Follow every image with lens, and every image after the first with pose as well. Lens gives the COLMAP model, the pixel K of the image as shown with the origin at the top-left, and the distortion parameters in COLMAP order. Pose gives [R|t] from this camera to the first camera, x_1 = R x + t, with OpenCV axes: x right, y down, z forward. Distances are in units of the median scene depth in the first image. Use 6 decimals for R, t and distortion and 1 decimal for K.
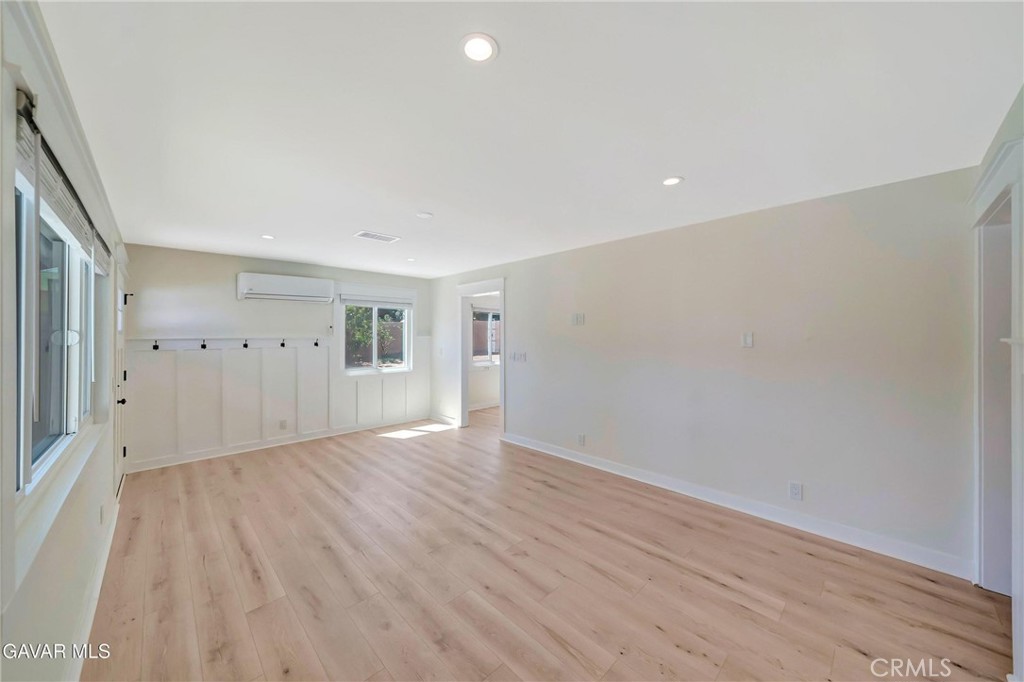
lens RADIAL K [[367.4, 0, 513.5], [0, 367.4, 331.9], [0, 0, 1]] dist [-0.000137, -0.000009]
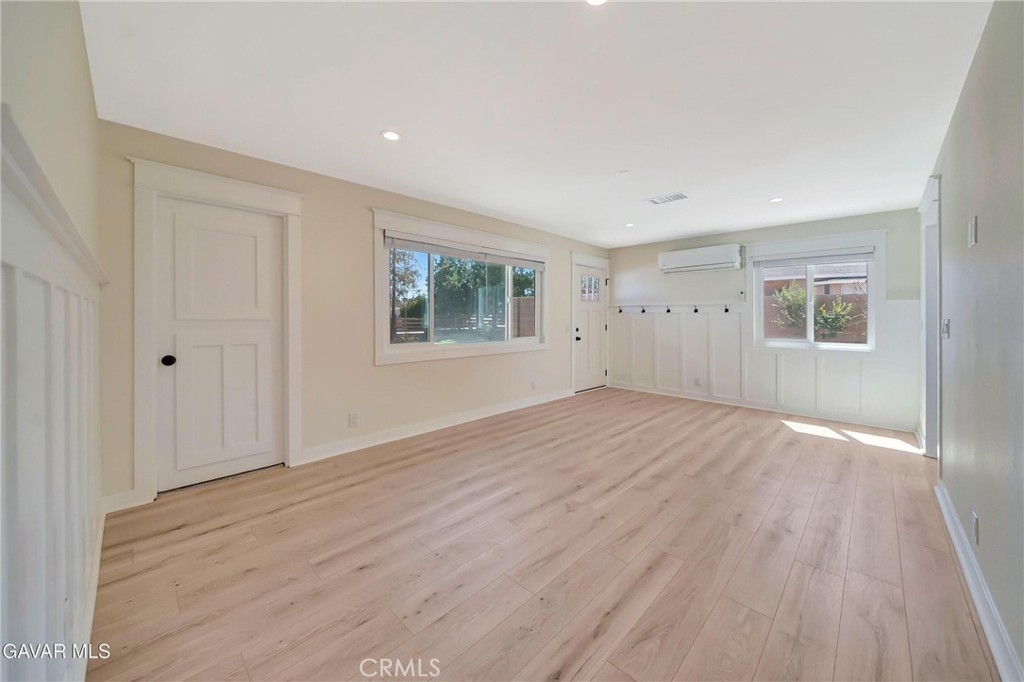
lens RADIAL K [[372.5, 0, 513.4], [0, 372.5, 315.5], [0, 0, 1]] dist [-0.000399, -0.000008]
pose [[0.027497, -0.001341, -0.999621, 0.694734], [0.003563, 0.999993, -0.001244, 0.070509], [0.999616, -0.003527, 0.027501, 0.580331]]
